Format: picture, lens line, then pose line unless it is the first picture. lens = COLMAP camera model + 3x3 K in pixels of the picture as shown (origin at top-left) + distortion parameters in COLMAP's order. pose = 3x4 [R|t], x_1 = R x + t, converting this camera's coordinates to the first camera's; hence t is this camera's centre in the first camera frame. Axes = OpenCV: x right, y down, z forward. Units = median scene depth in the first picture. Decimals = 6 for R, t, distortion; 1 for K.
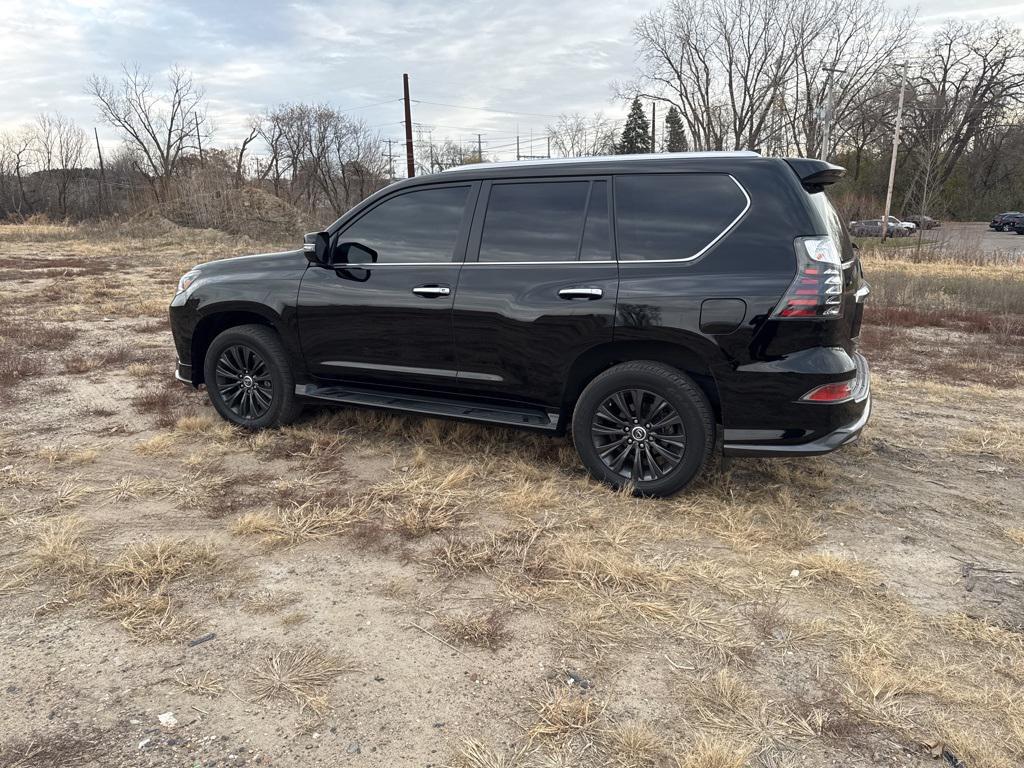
lens RADIAL K [[732.2, 0, 518.1], [0, 732.2, 387.5], [0, 0, 1]] dist [0.027227, -0.026996]
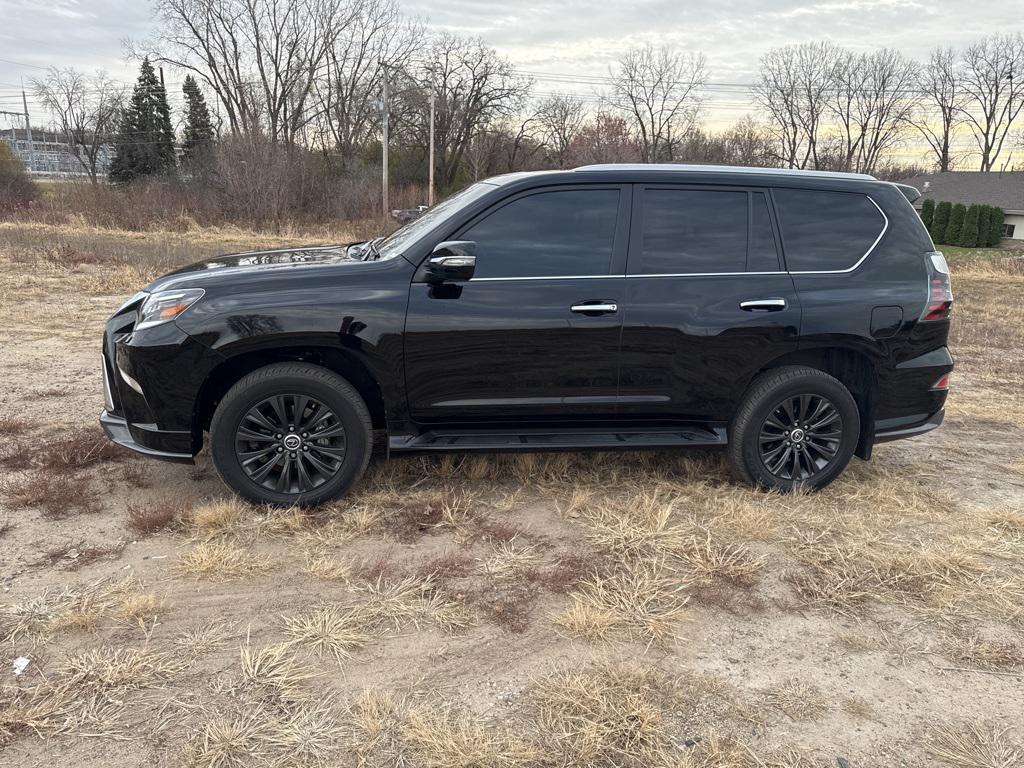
lens RADIAL K [[732.2, 0, 514.9], [0, 732.2, 388.8], [0, 0, 1]] dist [0.027227, -0.026996]
pose [[0.809095, -0.109280, 0.577427, -0.053112], [0.094864, 0.993959, 0.055186, -0.006976], [-0.579970, 0.010126, 0.814575, 0.025650]]
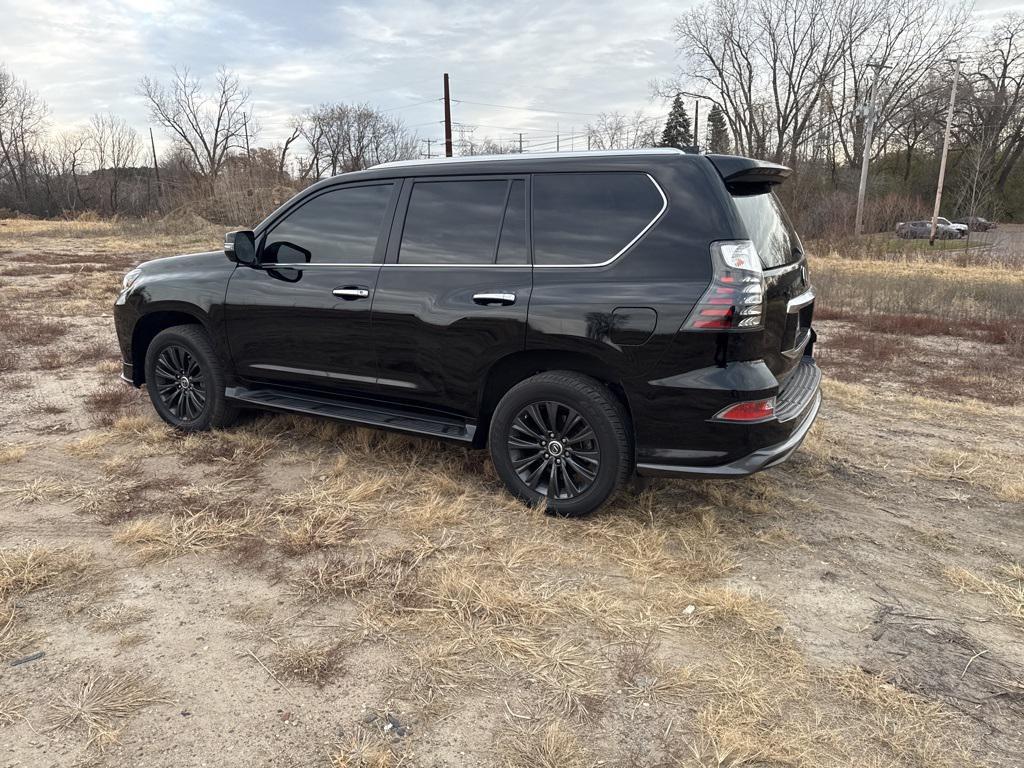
lens RADIAL K [[732.2, 0, 506.8], [0, 732.2, 384.1], [0, 0, 1]] dist [0.027227, -0.026996]
pose [[0.997437, 0.020922, -0.068426, 0.011522], [-0.021136, 0.999774, -0.002411, -0.001109], [0.068360, 0.003852, 0.997653, 0.004132]]
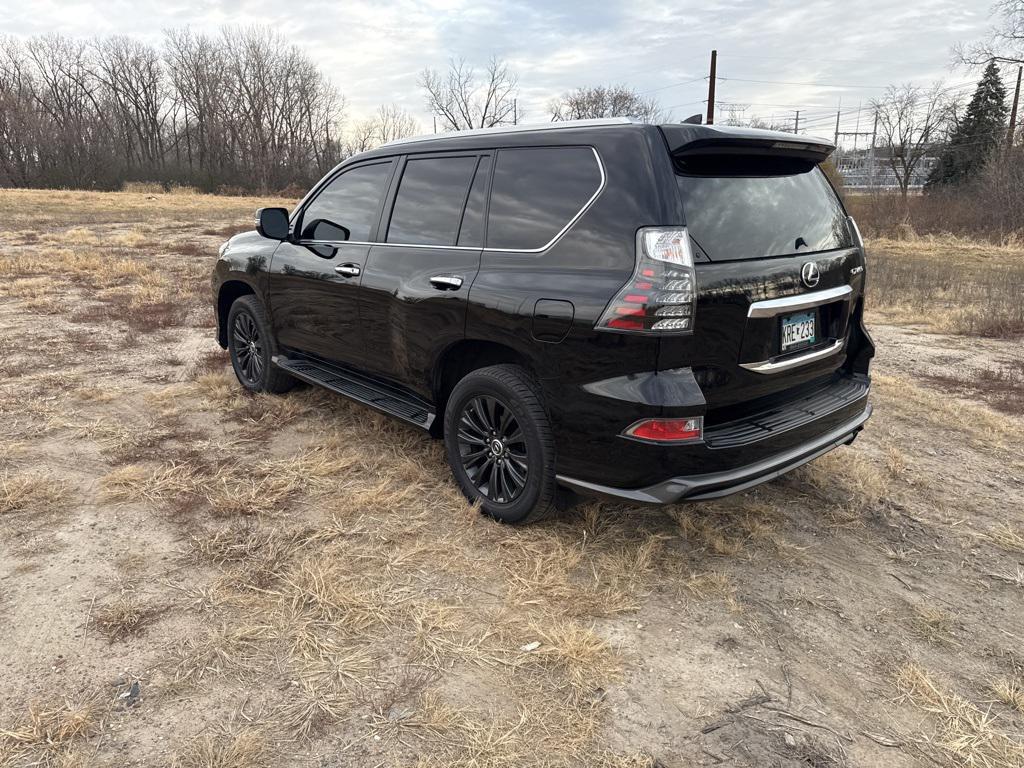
lens RADIAL K [[732.2, 0, 504.2], [0, 732.2, 383.2], [0, 0, 1]] dist [0.027227, -0.026996]
pose [[0.912795, 0.115140, -0.391853, 0.035056], [-0.108557, 0.993325, 0.038997, -0.003313], [0.393727, 0.006943, 0.919201, 0.014066]]
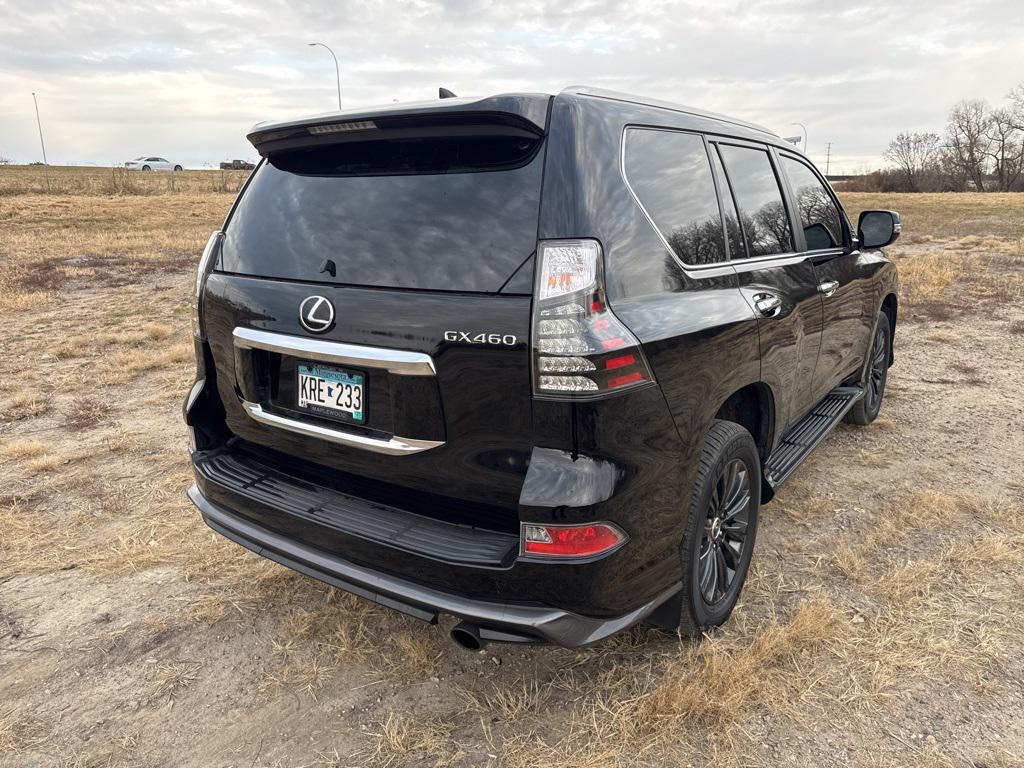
lens RADIAL K [[732.2, 0, 506.5], [0, 732.2, 376.8], [0, 0, 1]] dist [0.027227, -0.026996]
pose [[-0.193486, 0.240332, -0.951212, 0.067516], [-0.221546, 0.933788, 0.280994, -0.020902], [0.955762, 0.265105, -0.127430, 0.086264]]
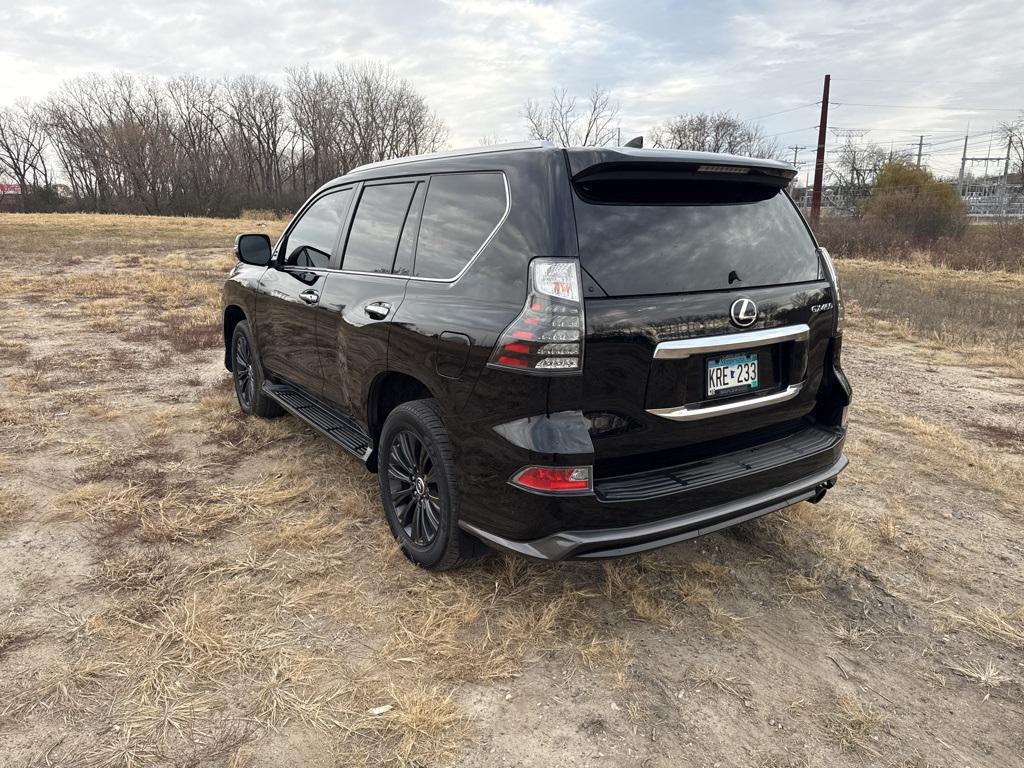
lens RADIAL K [[732.2, 0, 505.3], [0, 732.2, 384.0], [0, 0, 1]] dist [0.027227, -0.026996]
pose [[0.848167, 0.130823, -0.513321, 0.045477], [-0.139763, 0.989954, 0.021362, -0.005682], [0.510959, 0.053625, 0.857931, 0.023190]]
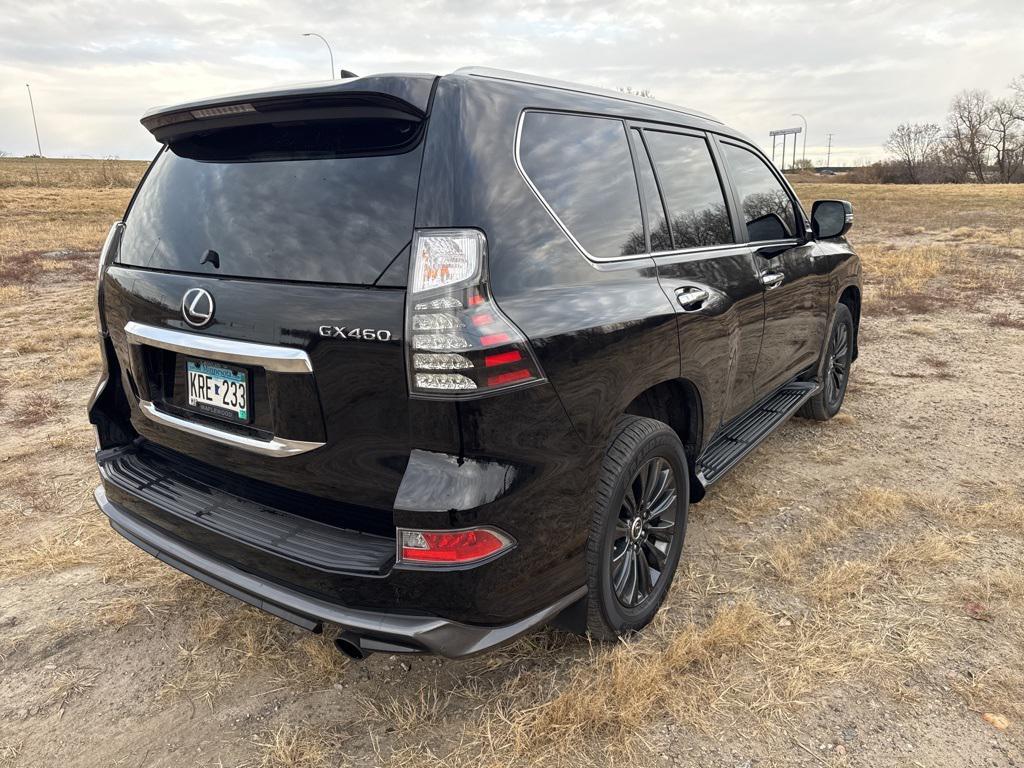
lens RADIAL K [[732.2, 0, 508.5], [0, 732.2, 382.8], [0, 0, 1]] dist [0.027227, -0.026996]
pose [[-0.193734, 0.257140, -0.946756, 0.064849], [-0.220223, 0.929012, 0.297385, -0.021775], [0.956017, 0.266111, -0.123353, 0.091096]]
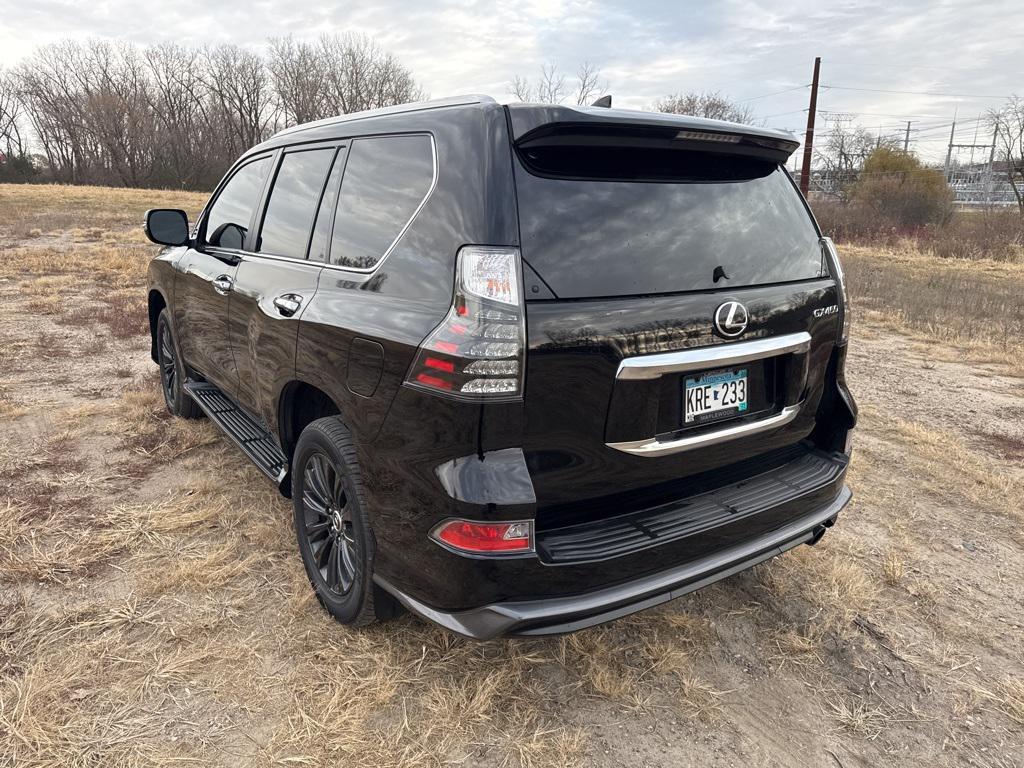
lens RADIAL K [[732.2, 0, 510.1], [0, 732.2, 381.0], [0, 0, 1]] dist [0.027227, -0.026996]
pose [[0.859135, 0.151811, -0.488714, 0.042720], [-0.151538, 0.987626, 0.040394, -0.008063], [0.488798, 0.039355, 0.871509, 0.033254]]
